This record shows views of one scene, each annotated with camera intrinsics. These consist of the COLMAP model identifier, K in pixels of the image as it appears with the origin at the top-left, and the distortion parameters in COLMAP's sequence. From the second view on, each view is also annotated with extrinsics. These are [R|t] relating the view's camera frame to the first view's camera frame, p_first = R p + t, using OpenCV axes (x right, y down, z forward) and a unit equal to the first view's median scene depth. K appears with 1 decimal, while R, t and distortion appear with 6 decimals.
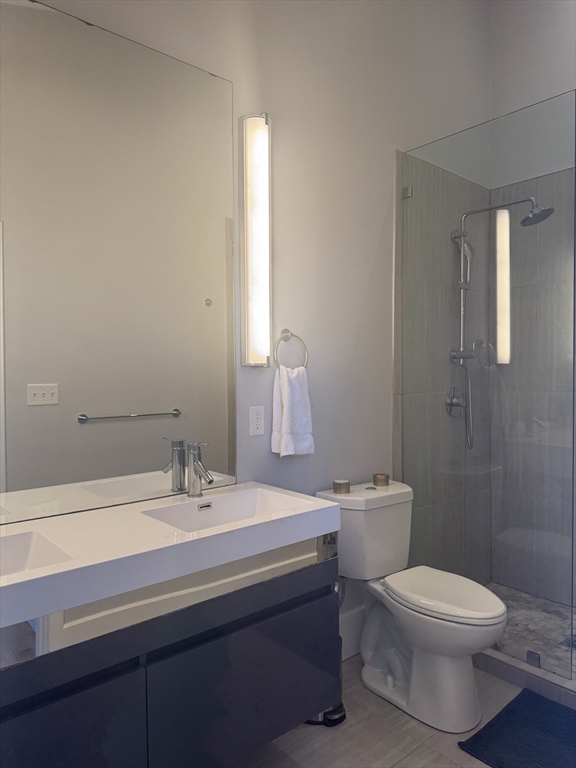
lens RADIAL K [[535.8, 0, 288.0], [0, 535.8, 384.0], [0, 0, 1]] dist [0.011391, -0.090790]
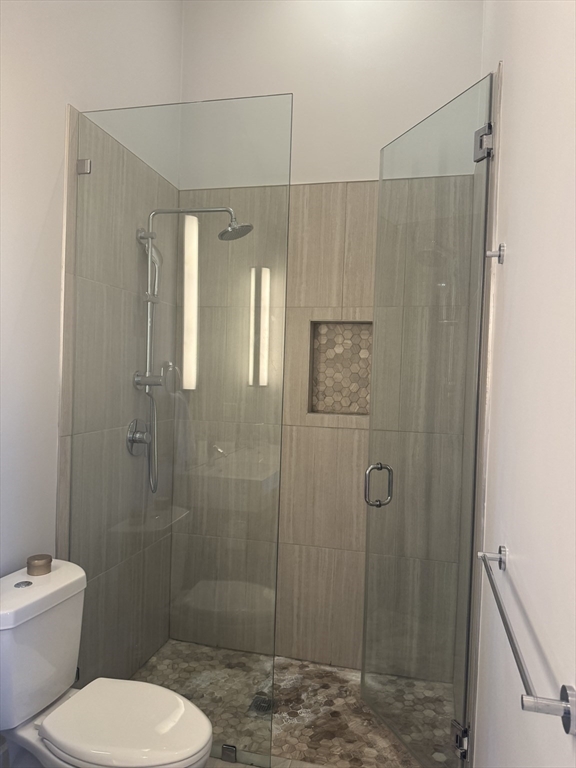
lens RADIAL K [[549.2, 0, 288.2], [0, 549.2, 397.3], [0, 0, 1]] dist [0.096271, -0.107920]
pose [[0.824293, 0.021632, 0.565750, 0.017591], [-0.032290, 0.999440, 0.008832, -0.043595], [-0.565242, -0.025548, 0.824530, 0.162411]]
